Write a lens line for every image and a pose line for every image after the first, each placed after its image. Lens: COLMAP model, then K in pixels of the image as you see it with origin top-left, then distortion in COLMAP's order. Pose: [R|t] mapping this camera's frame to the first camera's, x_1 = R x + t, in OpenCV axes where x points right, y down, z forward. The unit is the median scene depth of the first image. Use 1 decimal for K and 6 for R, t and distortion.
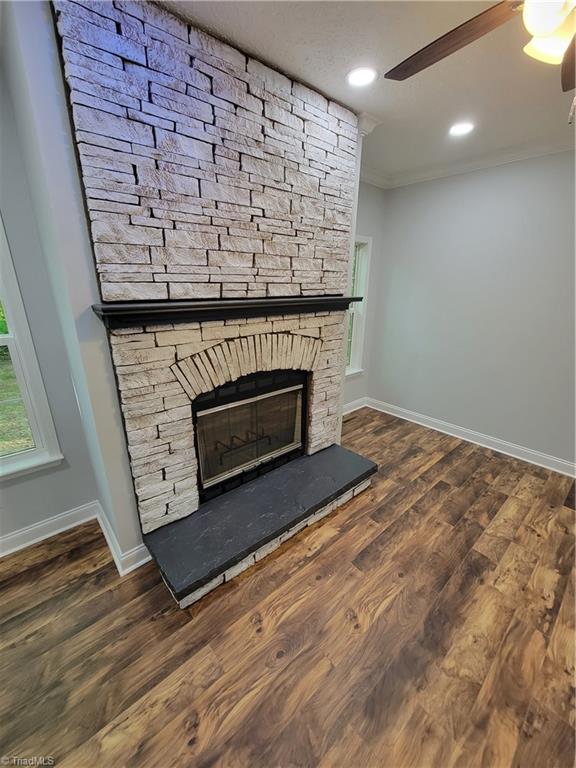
lens RADIAL K [[312.0, 0, 289.1], [0, 312.0, 385.8], [0, 0, 1]] dist [0.004932, -0.003698]
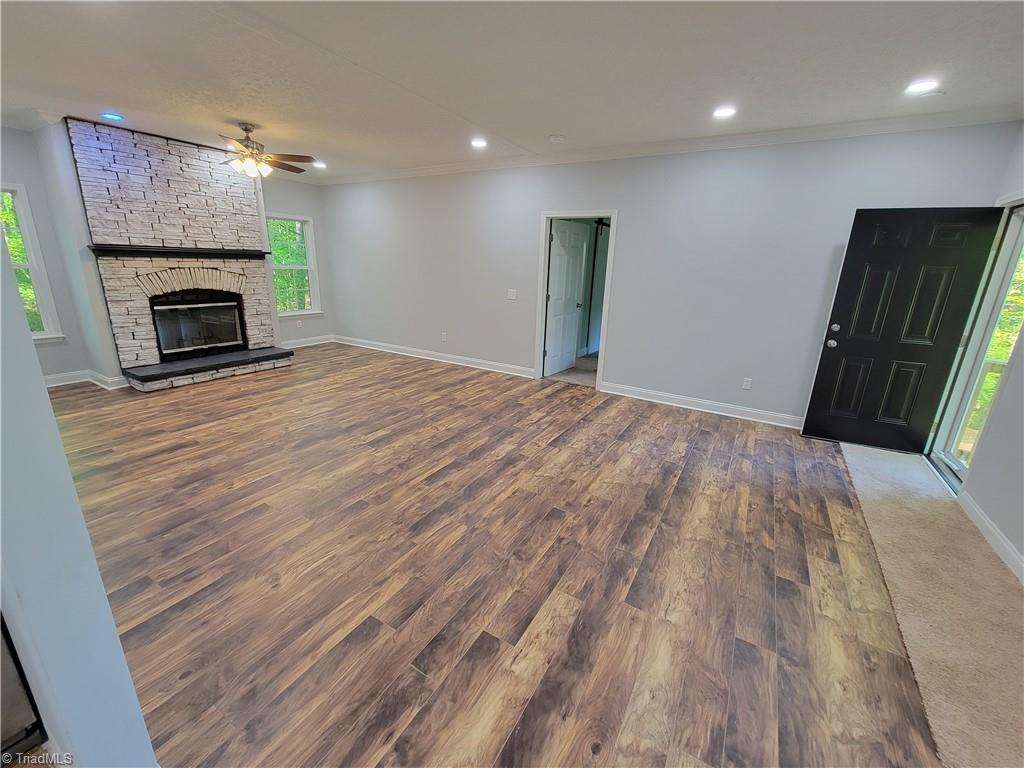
lens RADIAL K [[416.0, 0, 514.8], [0, 416.0, 382.7], [0, 0, 1]] dist [0.004932, -0.003698]
pose [[0.953370, -0.063727, 0.294998, 1.010029], [0.075598, 0.996717, -0.029000, 0.779320], [-0.292181, 0.049949, 0.955058, -2.018553]]
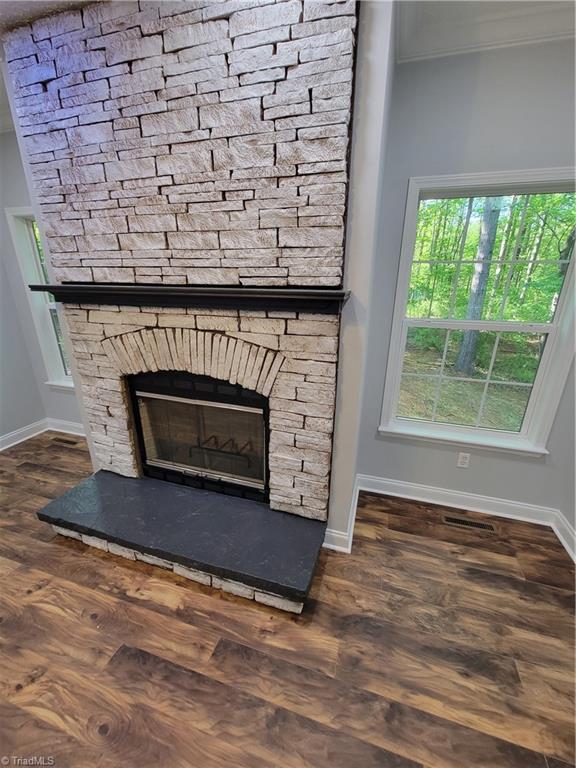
lens RADIAL K [[312.0, 0, 289.1], [0, 312.0, 385.8], [0, 0, 1]] dist [0.004932, -0.003698]
pose [[0.518525, 0.276957, -0.808967, 0.828751], [-0.275844, 0.949689, 0.148327, -0.233059], [0.809347, 0.146237, 0.568834, 0.808315]]
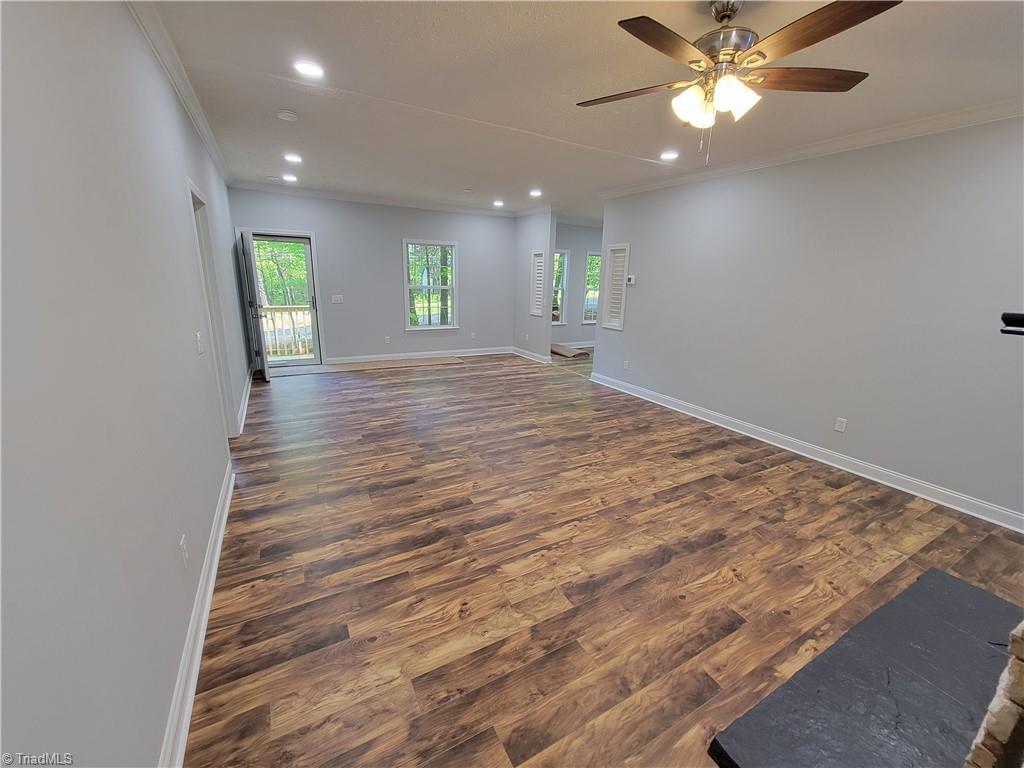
lens RADIAL K [[416.0, 0, 514.8], [0, 416.0, 382.7], [0, 0, 1]] dist [0.004932, -0.003698]
pose [[-0.975624, -0.093673, 0.198452, 0.609237], [0.030723, 0.837109, 0.546172, -0.508941], [-0.217288, 0.538956, -0.813826, 1.643441]]
